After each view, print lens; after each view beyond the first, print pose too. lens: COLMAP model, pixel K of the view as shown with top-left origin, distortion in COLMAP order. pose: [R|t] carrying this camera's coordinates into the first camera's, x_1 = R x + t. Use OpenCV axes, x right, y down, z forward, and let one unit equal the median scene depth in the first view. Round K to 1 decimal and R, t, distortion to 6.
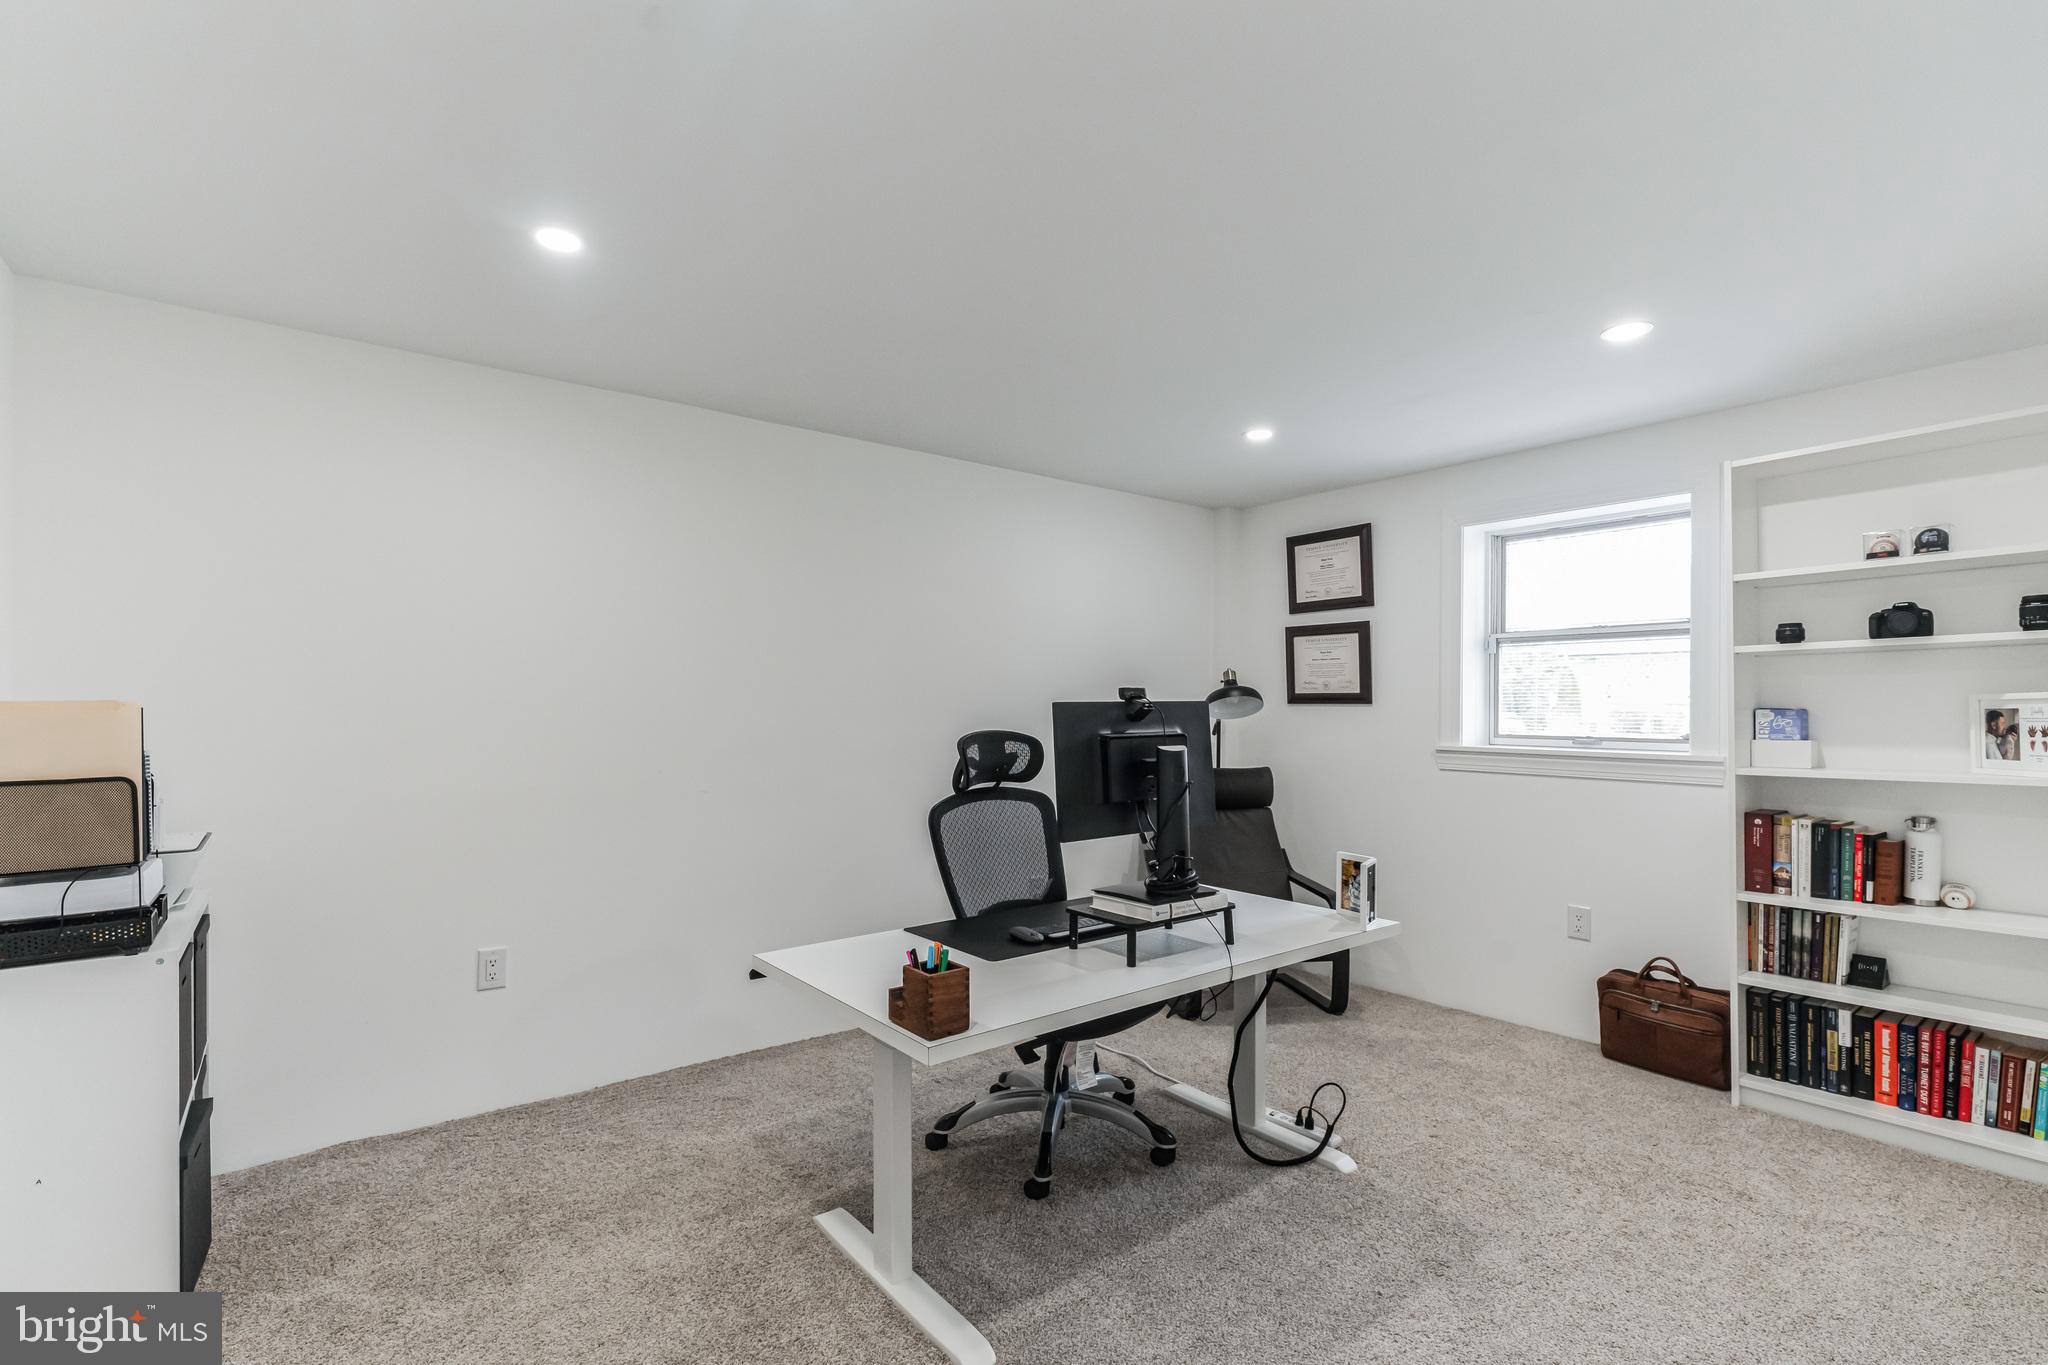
lens RADIAL K [[940.3, 0, 1024.0], [0, 940.3, 682.5], [0, 0, 1]] dist [-0.001057, 0.000166]
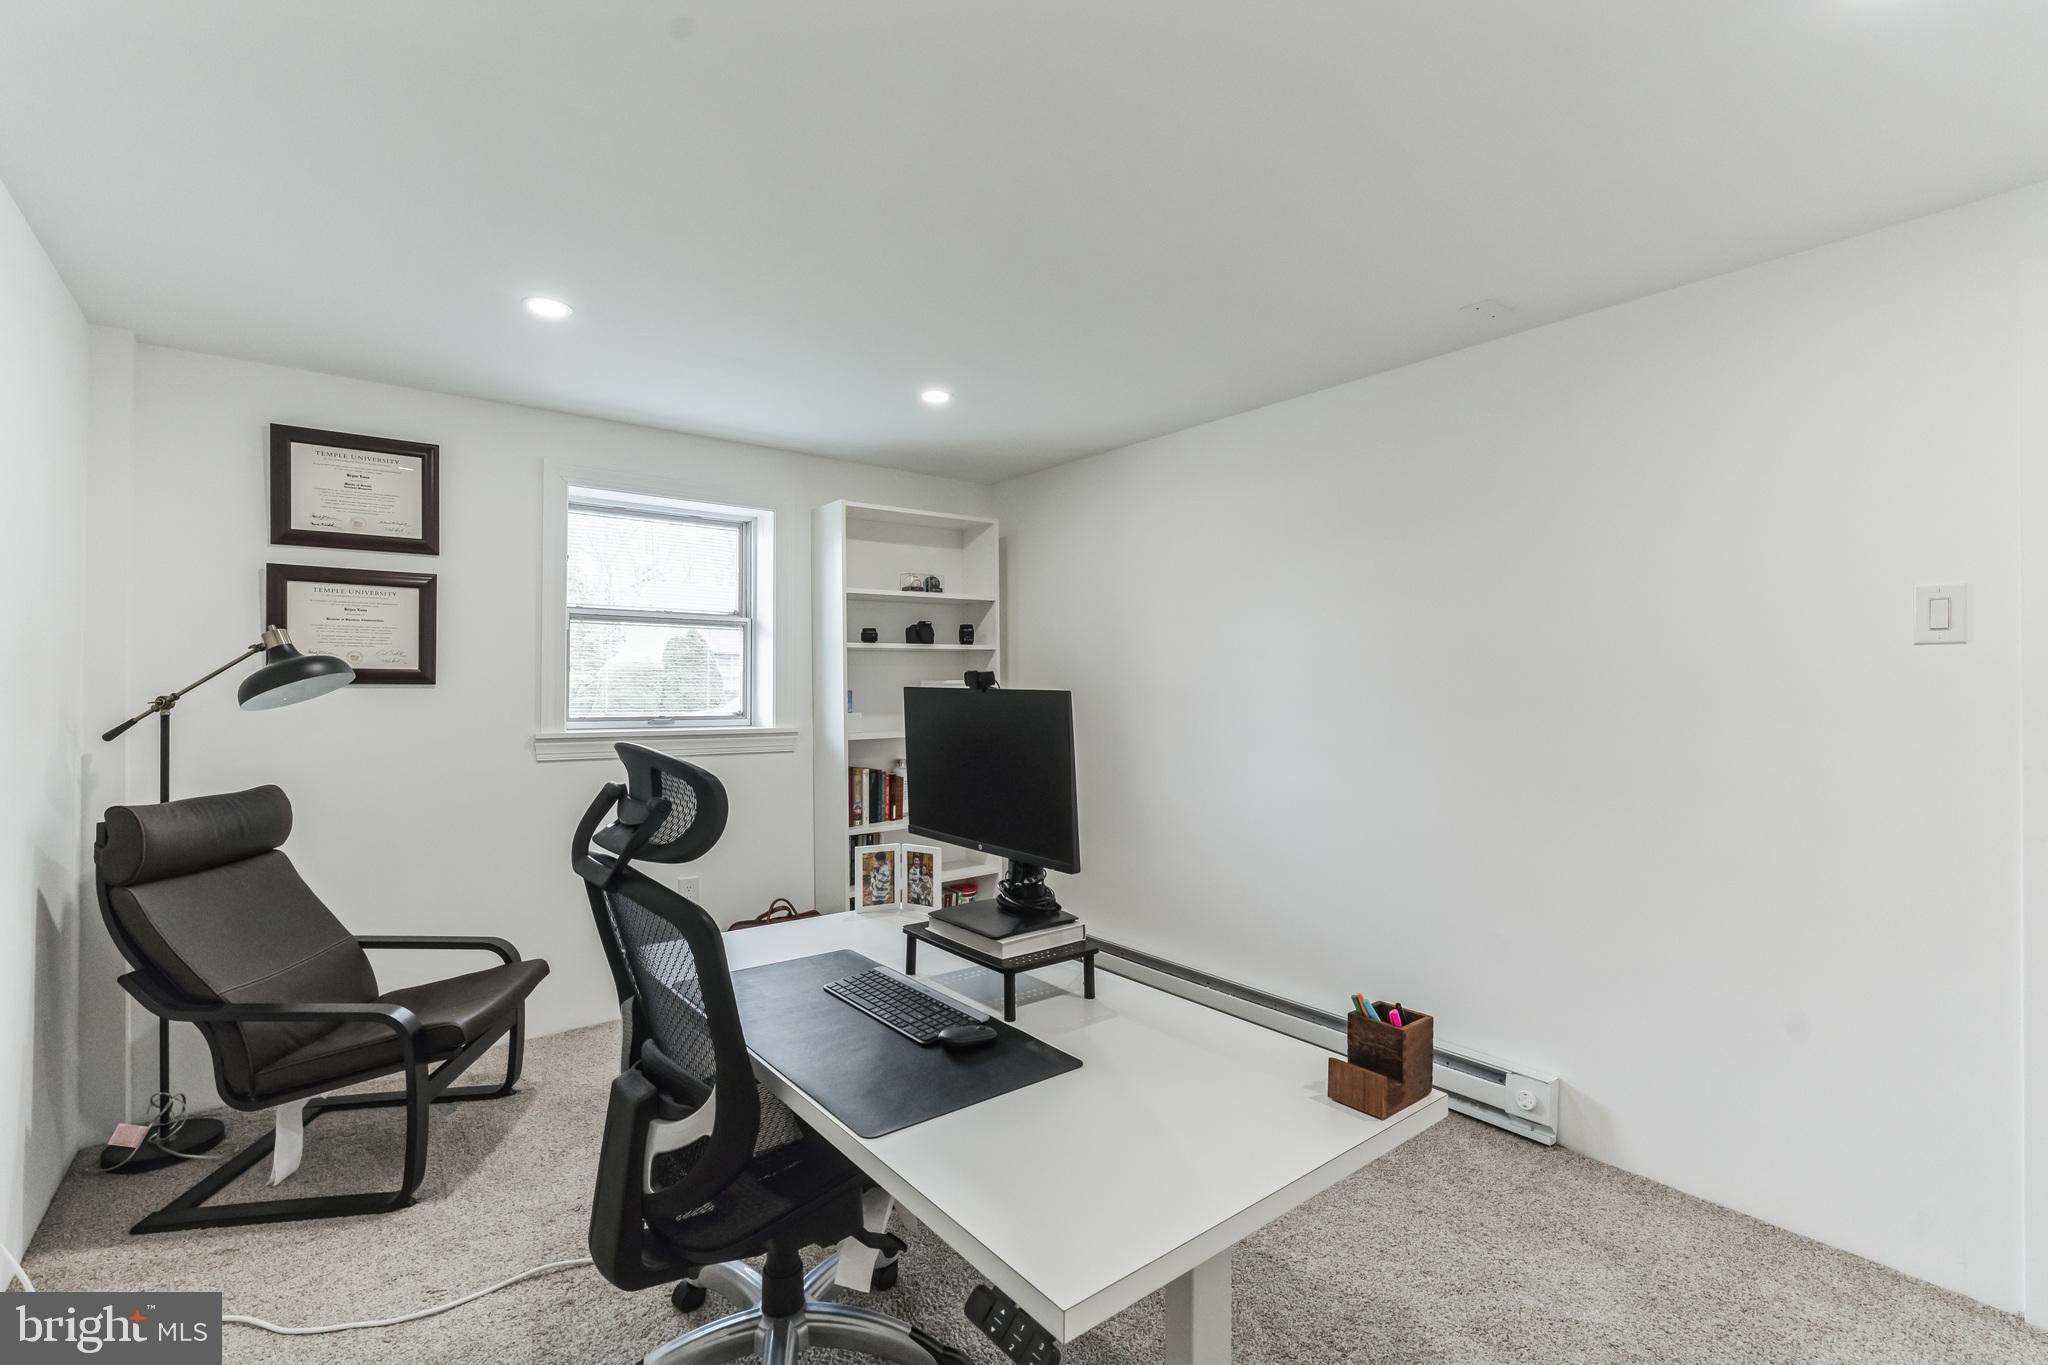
lens RADIAL K [[921.4, 0, 1018.4], [0, 921.4, 669.4], [0, 0, 1]] dist [0.001464, 0.000738]
pose [[0.005613, 0.015846, 0.999859, -0.405277], [-0.029212, 0.999450, -0.015675, 0.009263], [-0.999557, -0.029120, 0.006073, 0.577790]]
